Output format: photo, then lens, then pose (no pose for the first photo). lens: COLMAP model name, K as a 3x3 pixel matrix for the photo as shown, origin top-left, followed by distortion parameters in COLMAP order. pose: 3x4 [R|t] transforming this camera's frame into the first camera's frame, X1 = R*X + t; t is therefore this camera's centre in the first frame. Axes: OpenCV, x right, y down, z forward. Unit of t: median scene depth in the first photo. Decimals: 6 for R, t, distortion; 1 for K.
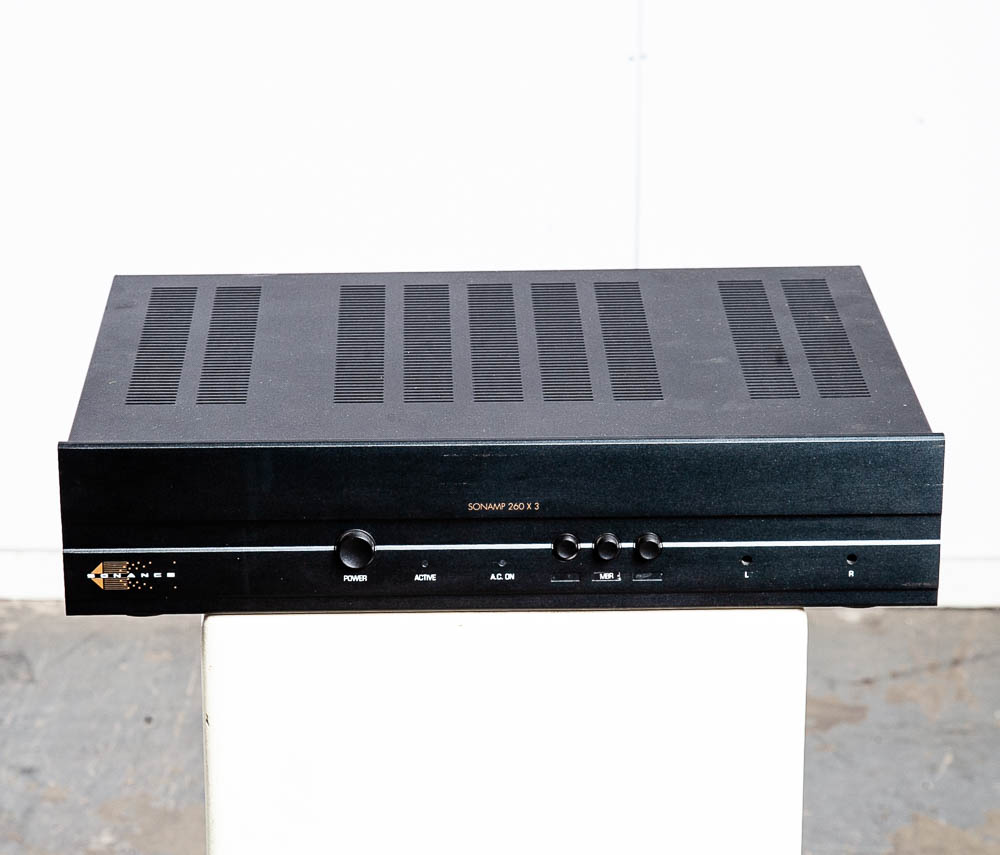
lens RADIAL K [[2382.1, 0, 496.5], [0, 2382.1, 434.2], [0, 0, 1]] dist [-0.026397, 0.000000]
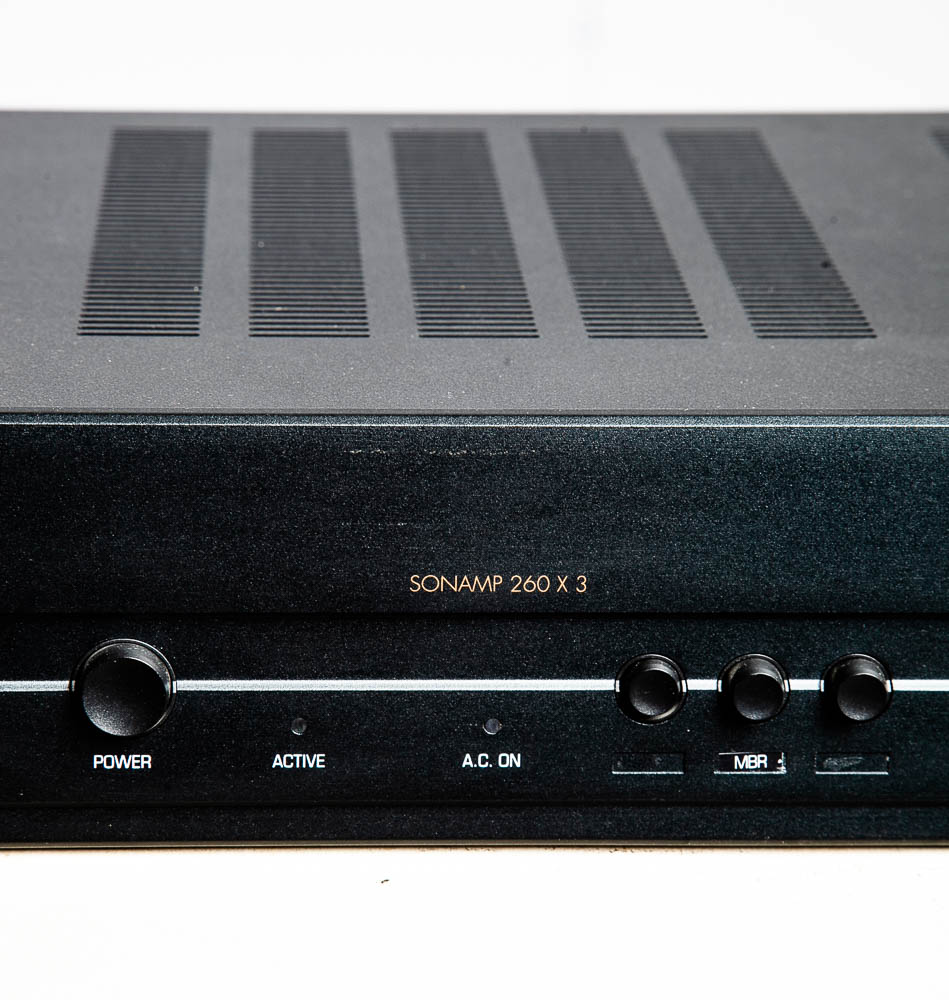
lens RADIAL K [[3762.2, 0, 479.0], [0, 3762.2, 508.6], [0, 0, 1]] dist [0.286849, 0.000000]
pose [[0.999697, 0.009807, 0.022579, -0.014399], [-0.009605, 0.999913, -0.009058, 0.023220], [-0.022666, 0.008838, 0.999704, 0.367164]]
